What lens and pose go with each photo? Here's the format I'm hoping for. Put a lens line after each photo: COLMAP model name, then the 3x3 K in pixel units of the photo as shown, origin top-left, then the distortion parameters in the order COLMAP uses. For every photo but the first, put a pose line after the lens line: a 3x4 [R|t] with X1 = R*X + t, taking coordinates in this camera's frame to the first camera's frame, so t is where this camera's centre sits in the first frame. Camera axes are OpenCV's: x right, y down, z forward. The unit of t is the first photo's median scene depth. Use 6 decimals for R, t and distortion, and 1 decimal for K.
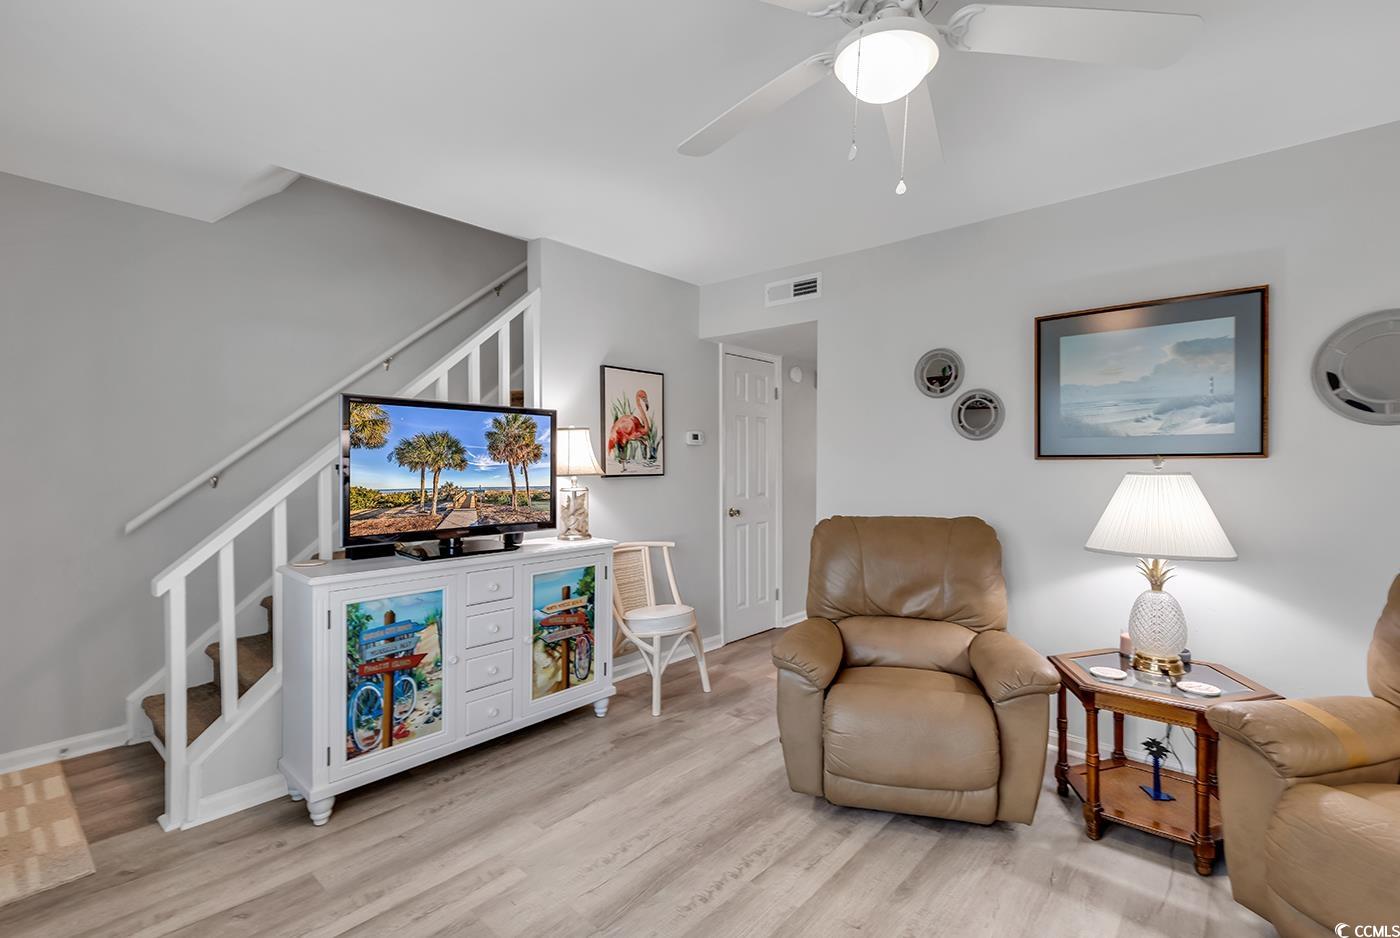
lens RADIAL K [[671.9, 0, 700.0], [0, 671.9, 469.0], [0, 0, 1]] dist [0.000222, -0.000567]
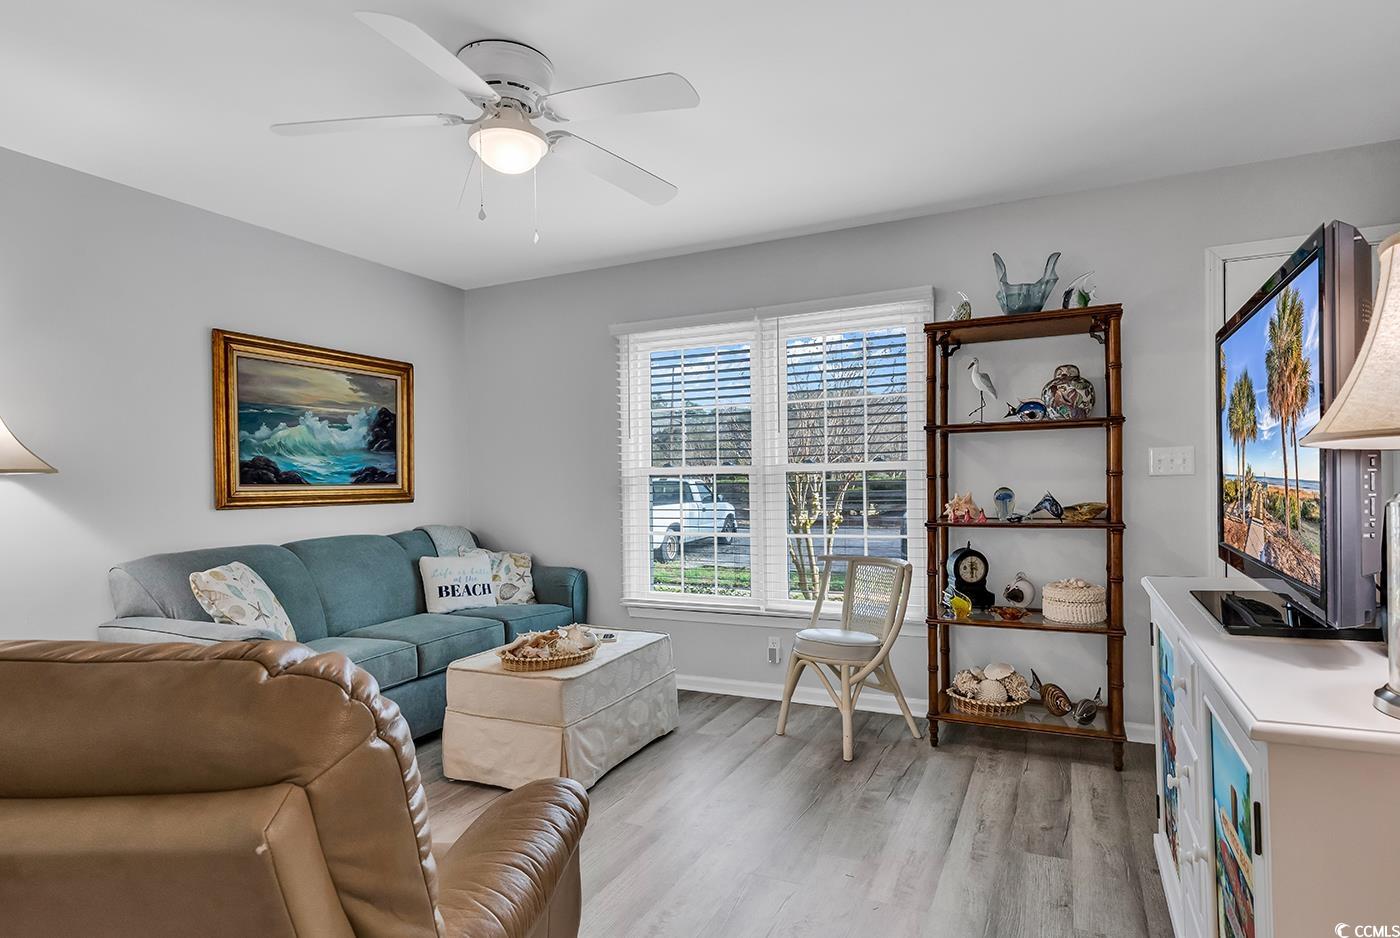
lens RADIAL K [[671.9, 0, 700.0], [0, 671.9, 469.0], [0, 0, 1]] dist [0.000222, -0.000567]
pose [[-0.966963, 0.010398, -0.254706, 0.127483], [0.012713, 0.999891, -0.007444, 0.022979], [0.254601, -0.010436, -0.966990, 1.263018]]
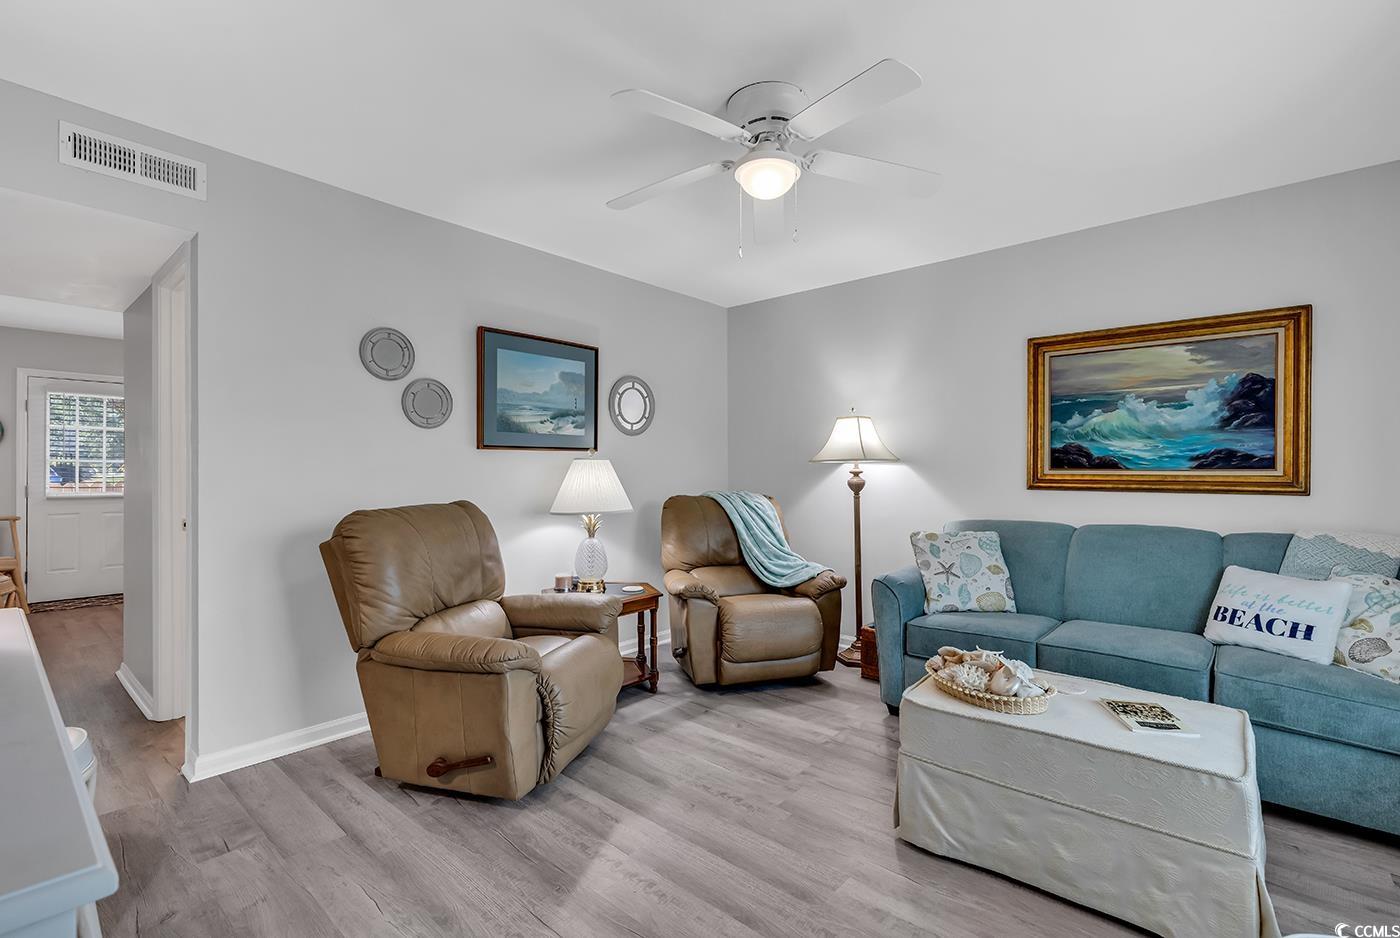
lens RADIAL K [[624.9, 0, 760.5], [0, 624.9, 470.7], [0, 0, 1]] dist [0.001633, -0.000129]
pose [[-0.083245, -0.003076, 0.996524, -0.599944], [0.010845, 0.999933, 0.003992, 0.024195], [-0.996470, 0.011140, -0.083206, 0.598253]]
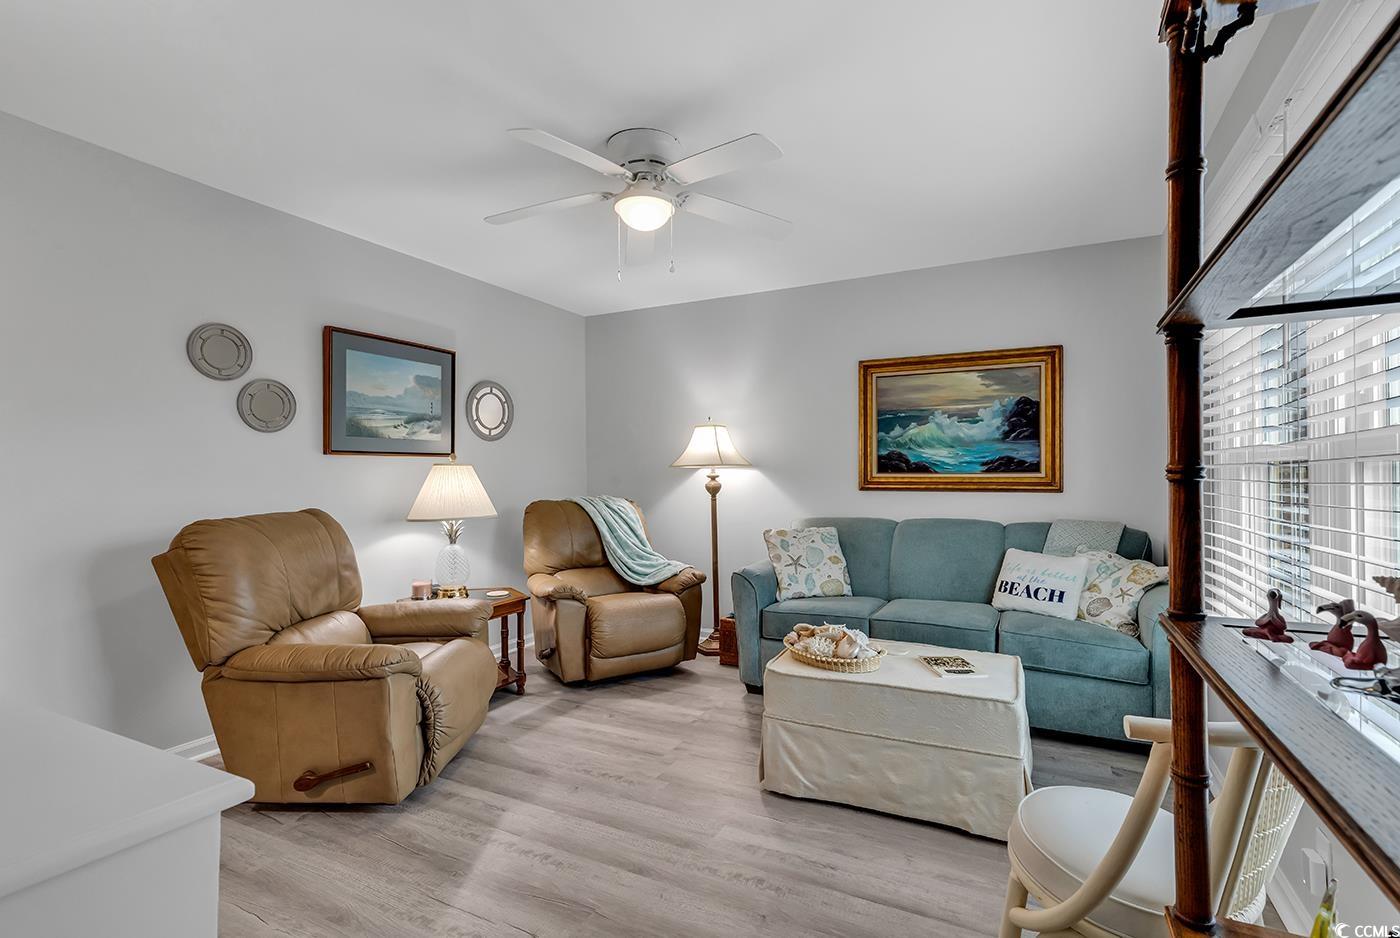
lens RADIAL K [[618.1, 0, 762.7], [0, 618.1, 470.1], [0, 0, 1]] dist [0.001668, -0.000271]
pose [[-0.334108, 0.006549, 0.942512, -0.679185], [0.014973, 0.999887, -0.001640, 0.024023], [-0.942416, 0.013564, -0.334168, 0.655180]]
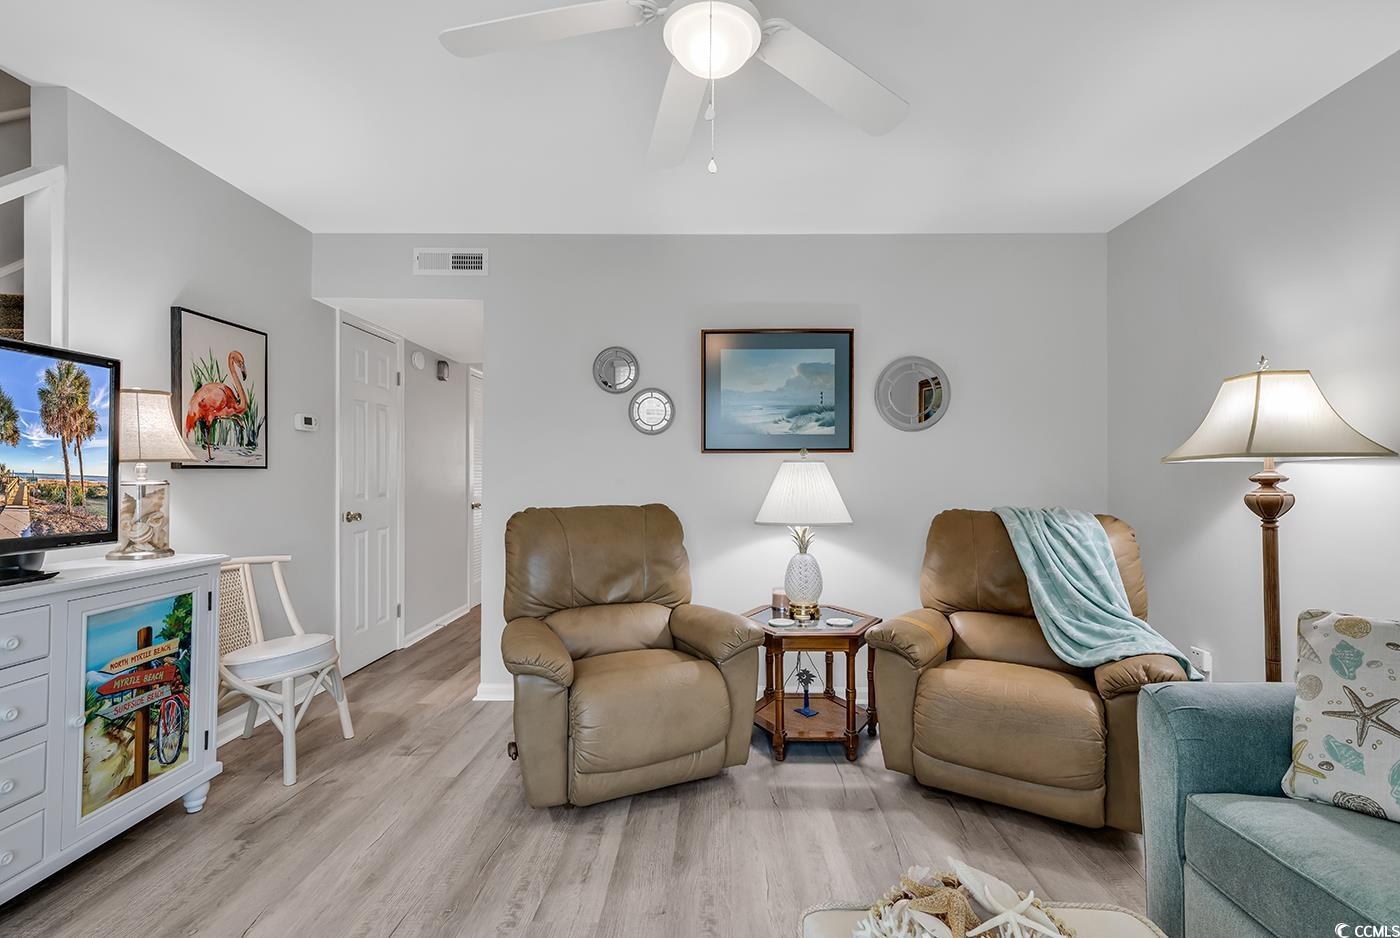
lens RADIAL K [[652.1, 0, 734.9], [0, 652.1, 469.8], [0, 0, 1]] dist [0.001891, -0.000532]
pose [[0.739190, 0.006684, 0.673464, -0.206700], [0.004862, 0.999872, -0.015260, 0.032355], [-0.673480, 0.014554, 0.739062, 0.134249]]
